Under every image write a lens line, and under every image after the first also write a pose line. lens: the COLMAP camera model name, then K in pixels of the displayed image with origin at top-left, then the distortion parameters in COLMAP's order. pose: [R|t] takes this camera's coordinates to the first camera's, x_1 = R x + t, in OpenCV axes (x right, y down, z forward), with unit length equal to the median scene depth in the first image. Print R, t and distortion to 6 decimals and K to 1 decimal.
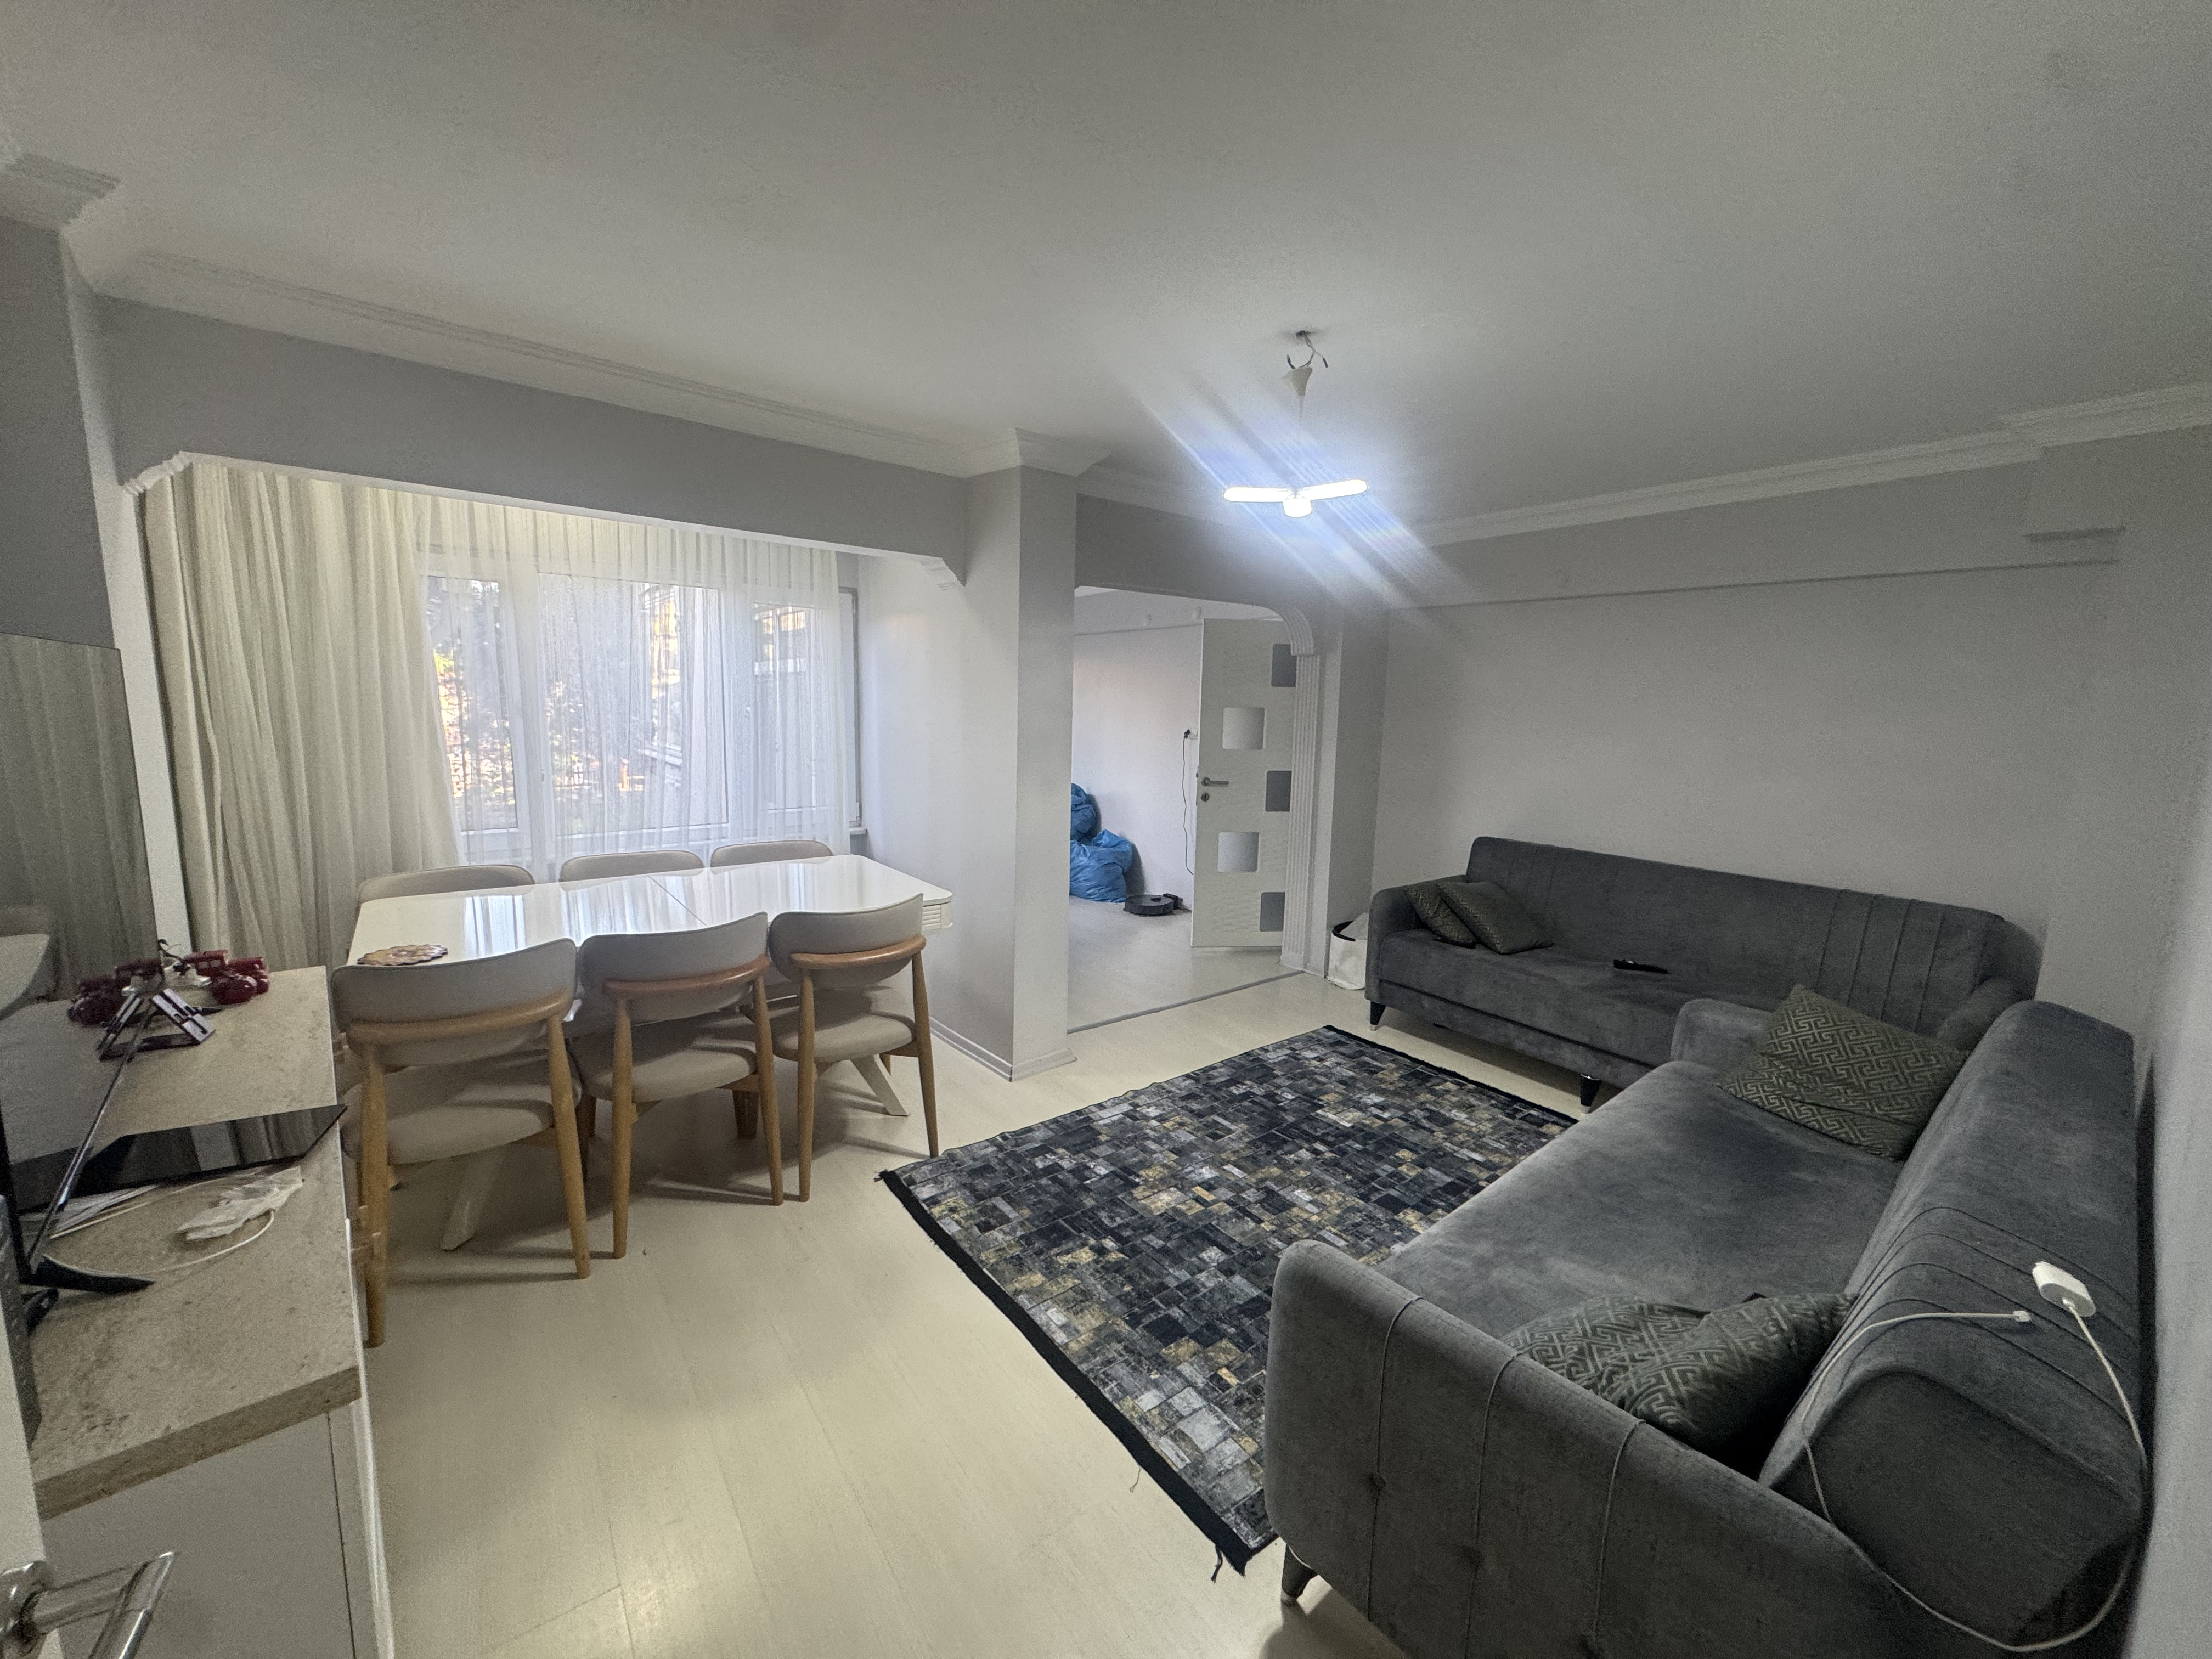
lens RADIAL K [[886.3, 0, 1109.5], [0, 886.3, 827.1], [0, 0, 1]] dist [-0.005734, 0.000623]
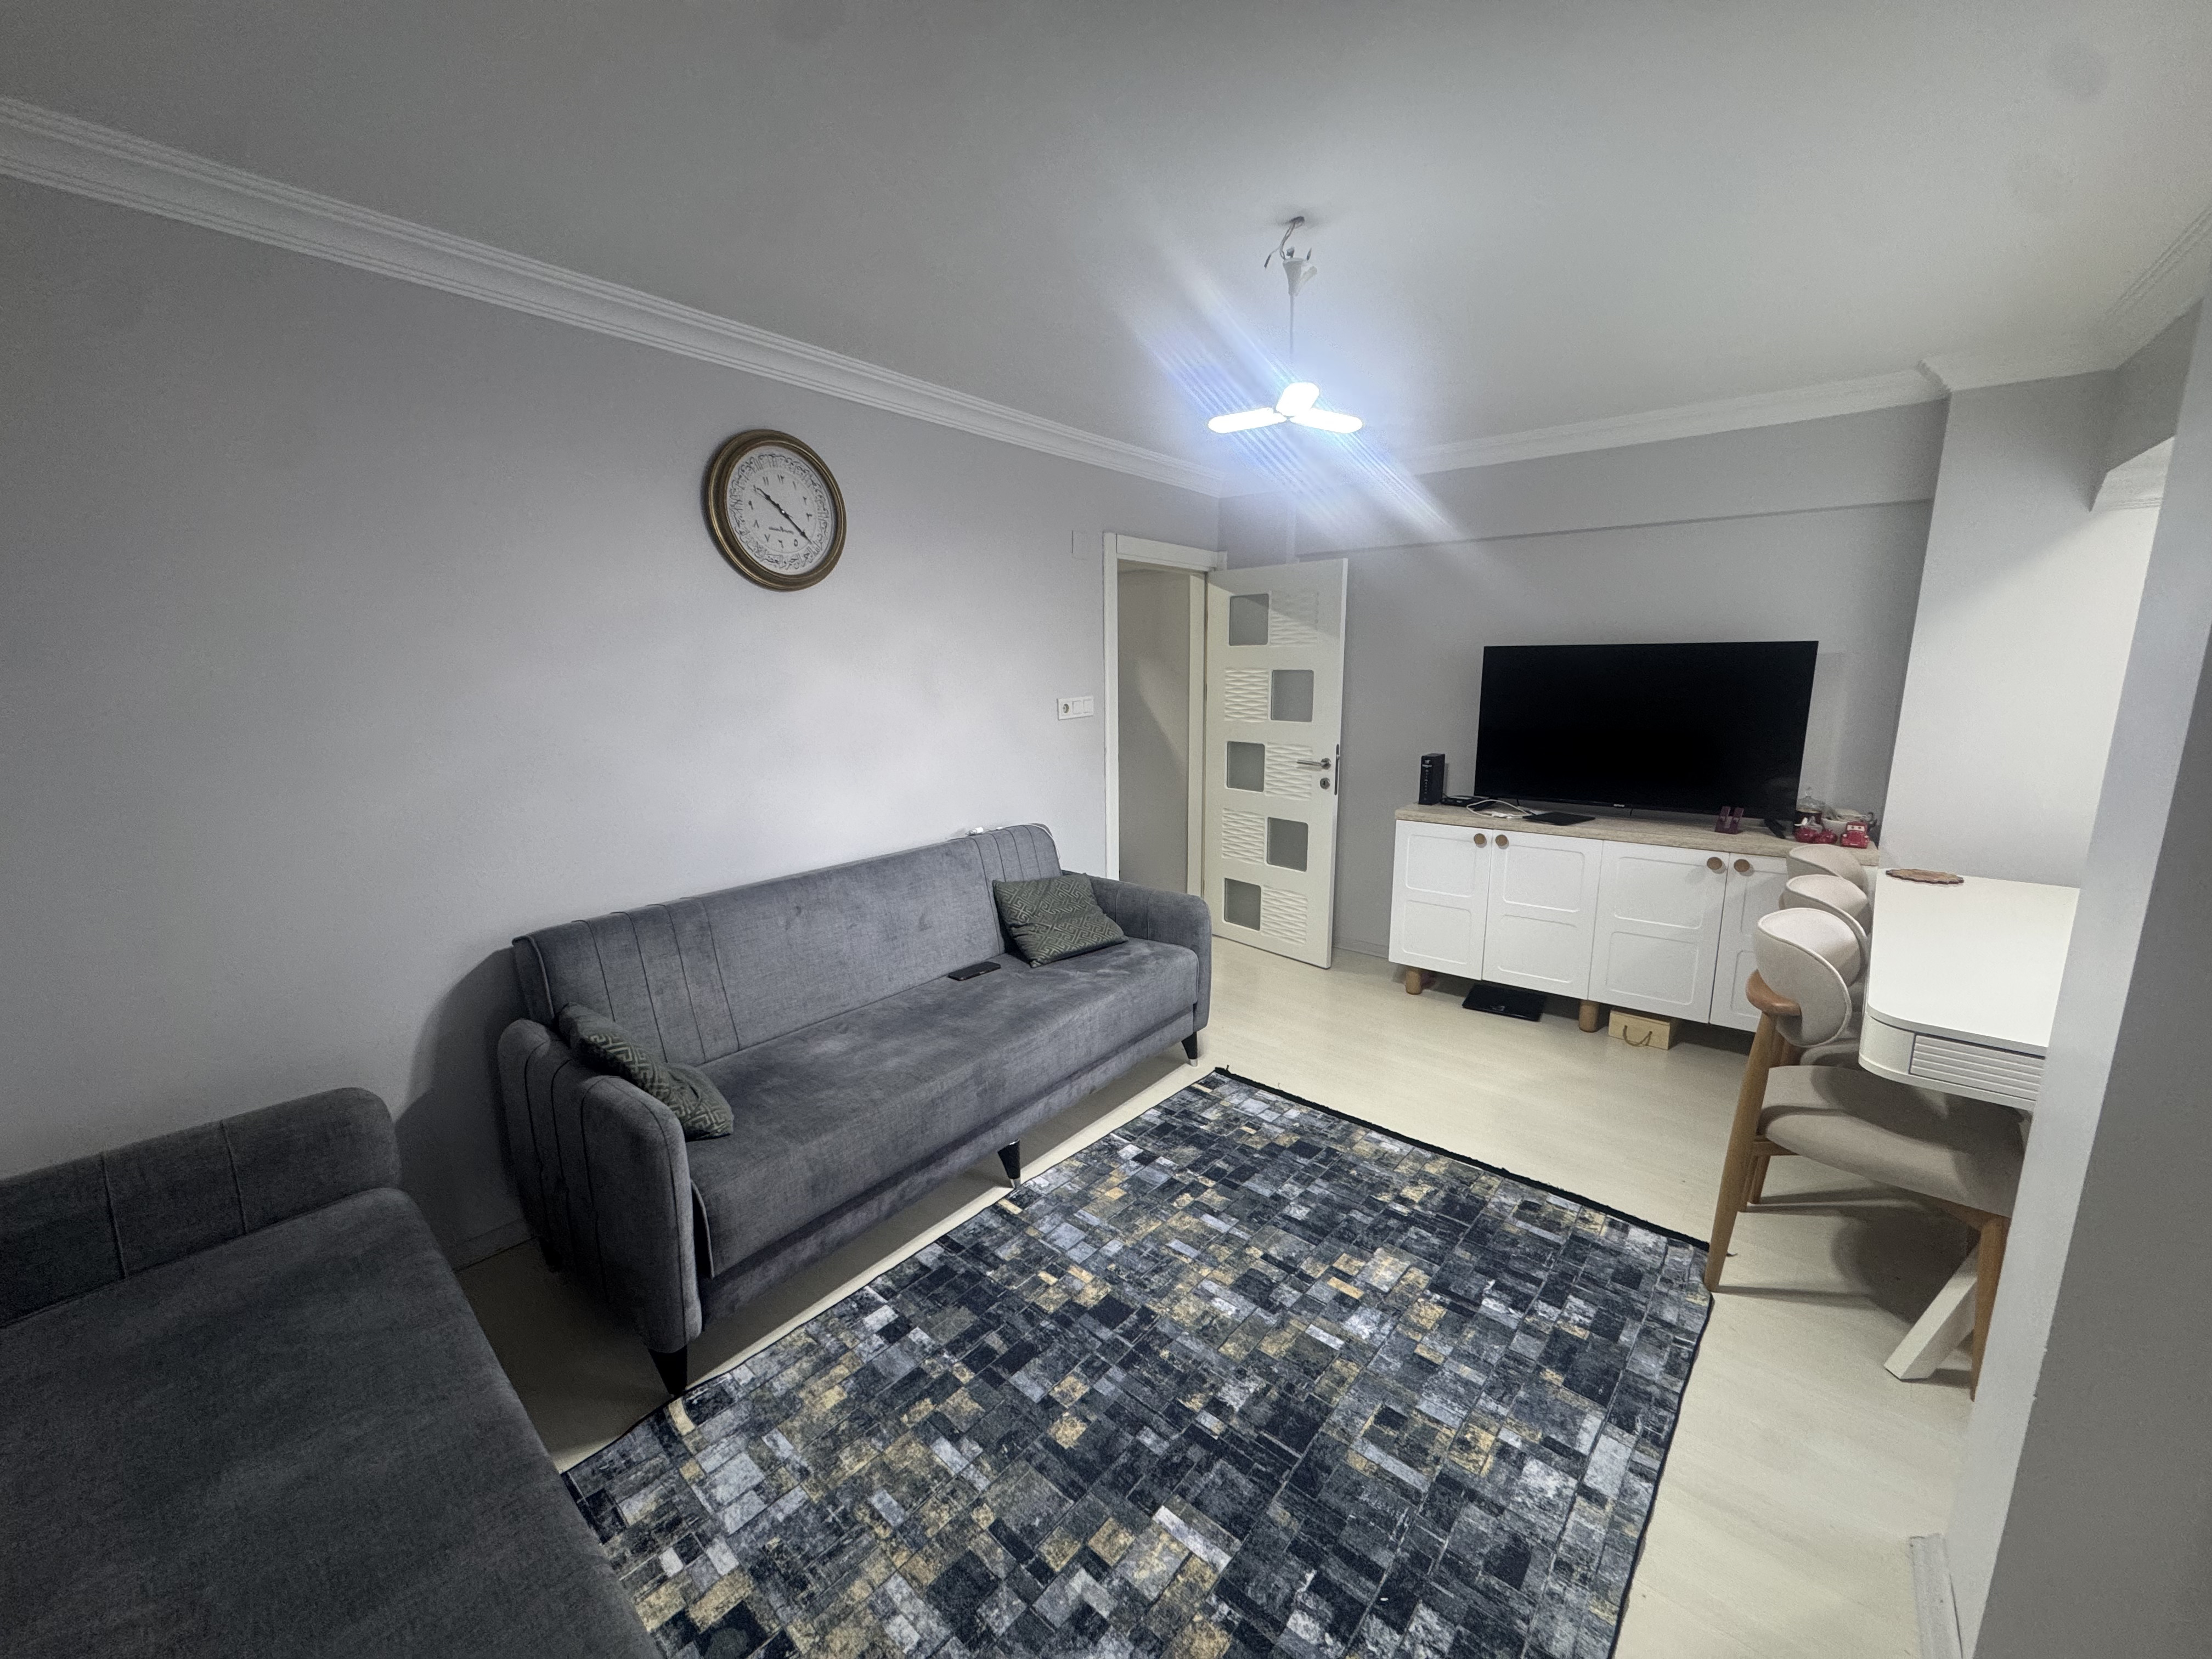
lens RADIAL K [[886.3, 0, 1105.3], [0, 886.3, 822.6], [0, 0, 1]] dist [-0.005734, 0.000623]
pose [[-0.983061, 0.014672, -0.182689, 0.463731], [-0.041758, 0.952644, 0.301208, -0.211934], [0.178456, 0.303735, -0.935894, 1.609644]]
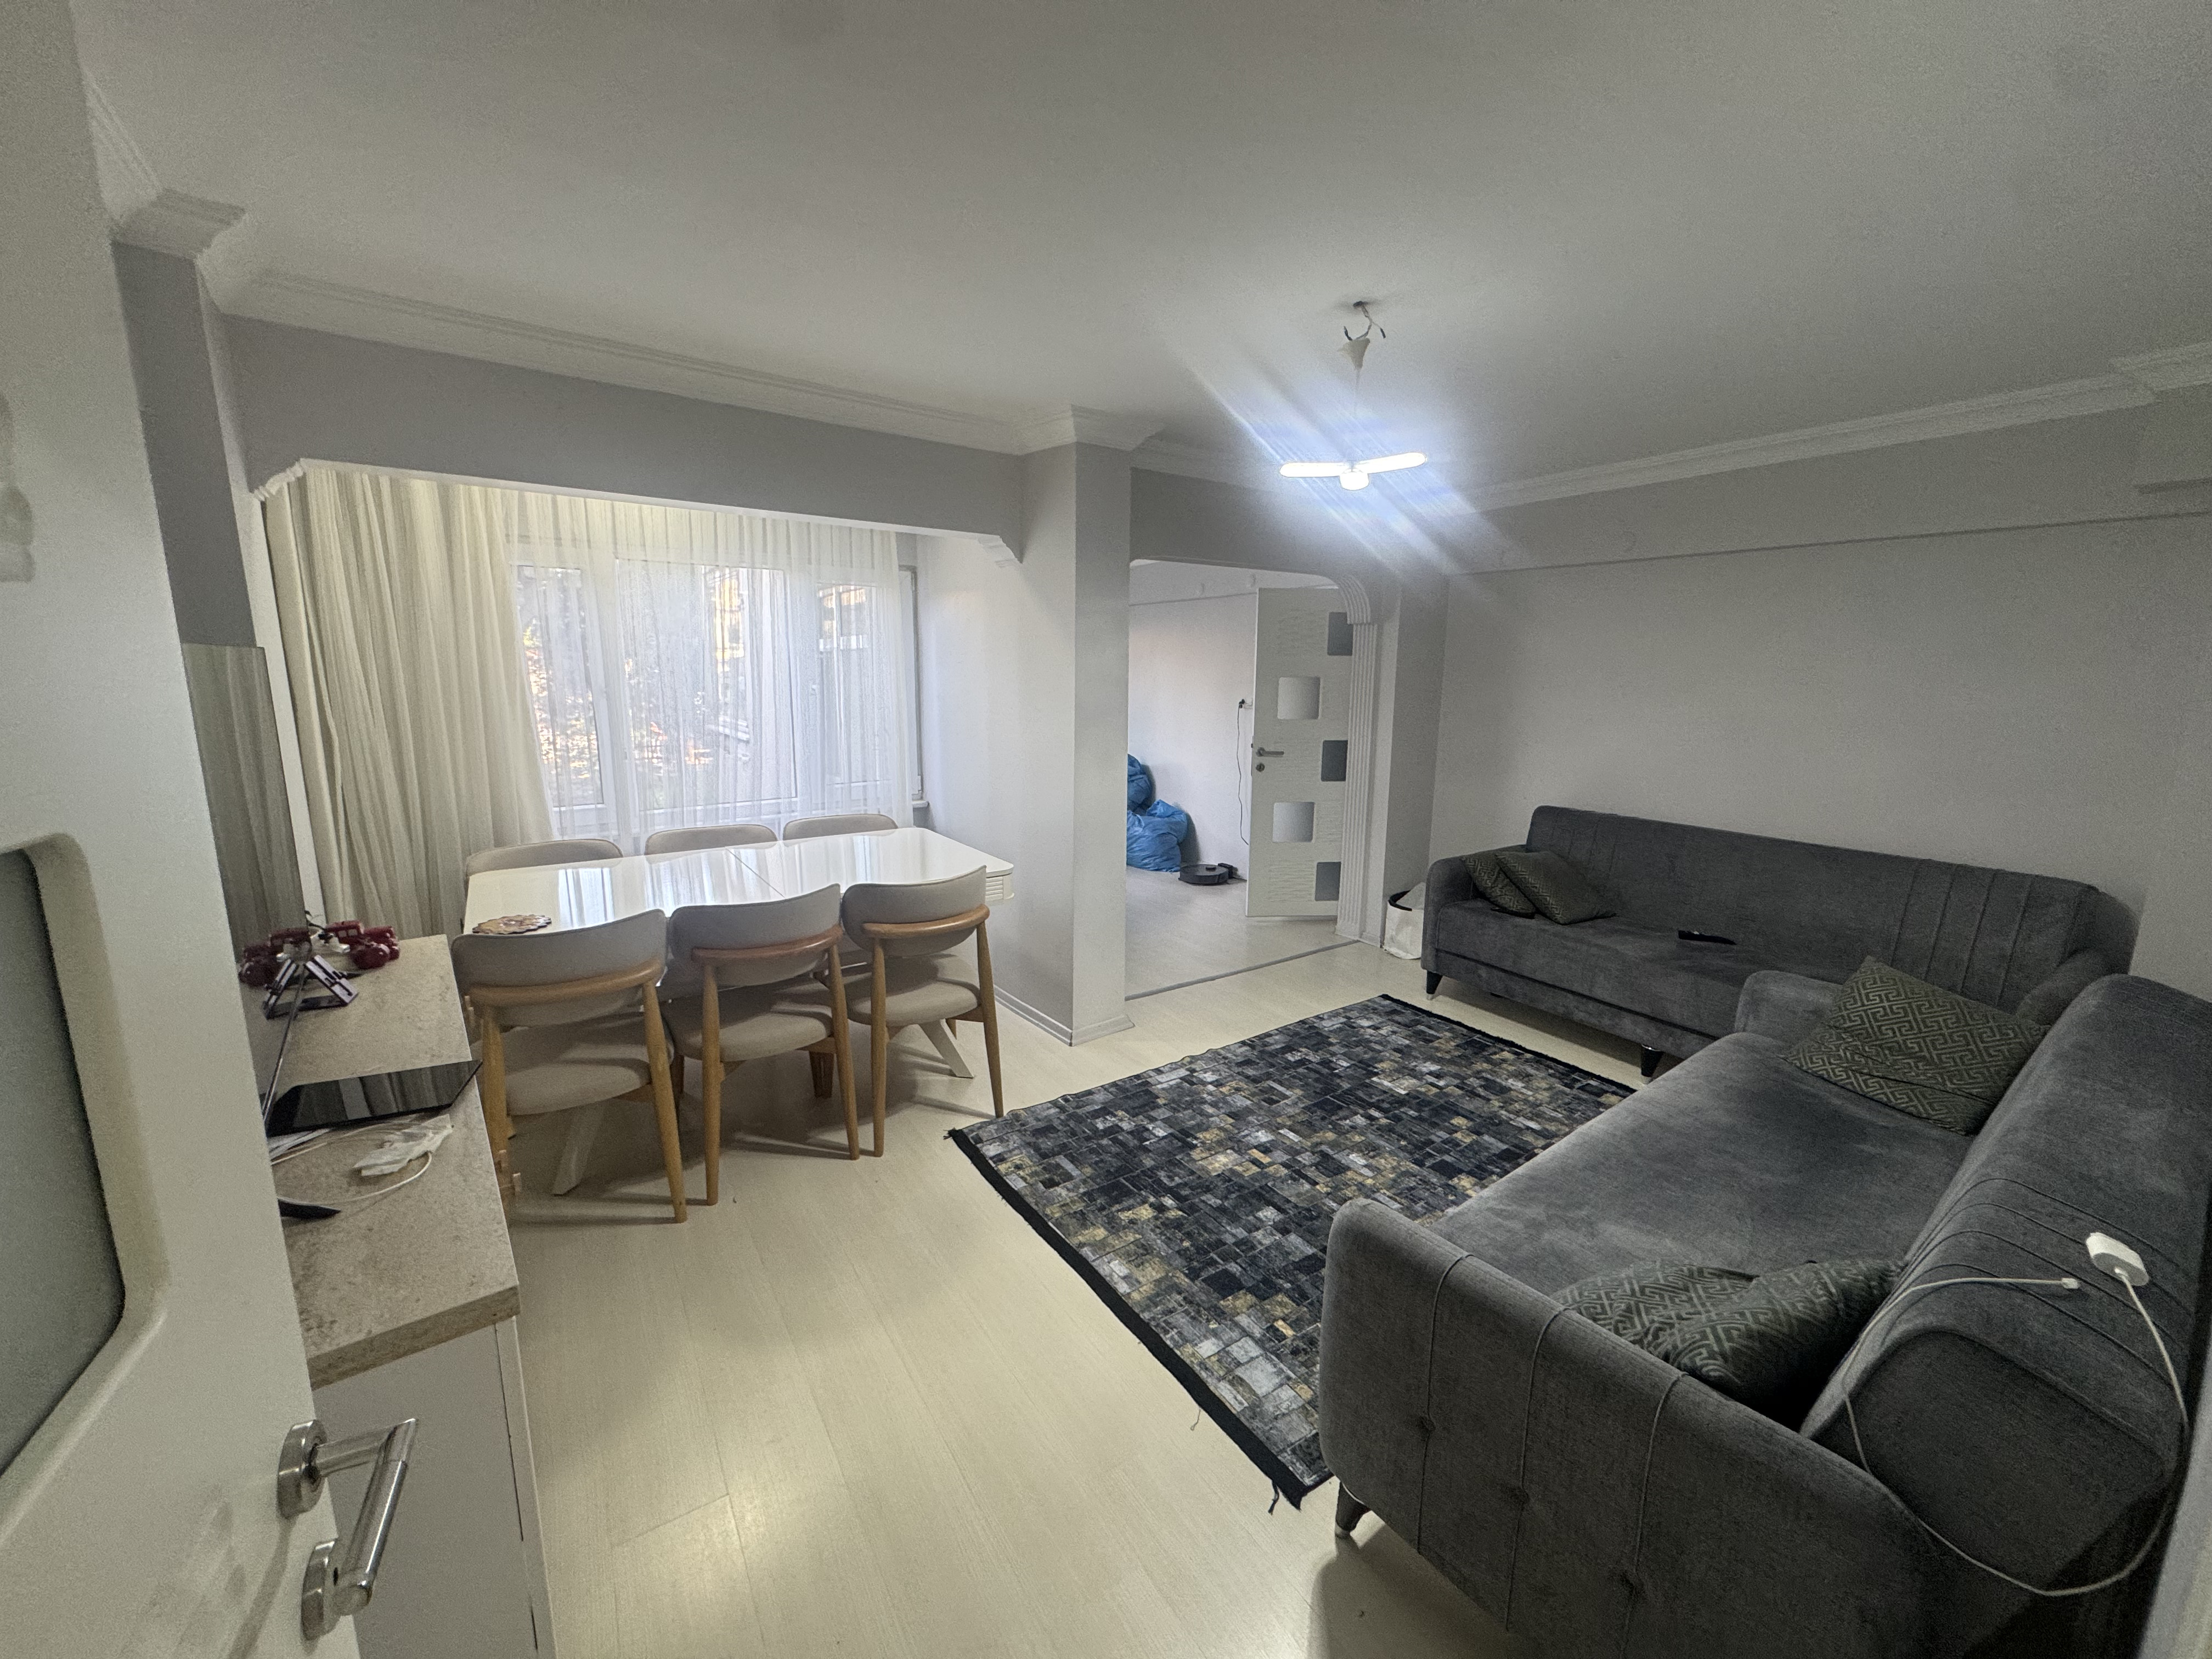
lens RADIAL K [[886.3, 0, 1108.6], [0, 886.3, 827.6], [0, 0, 1]] dist [-0.005734, 0.000623]
pose [[0.998120, -0.004641, -0.061112, -0.004484], [0.006858, 0.999324, 0.036119, -0.006073], [0.060903, -0.036471, 0.997477, -0.023865]]
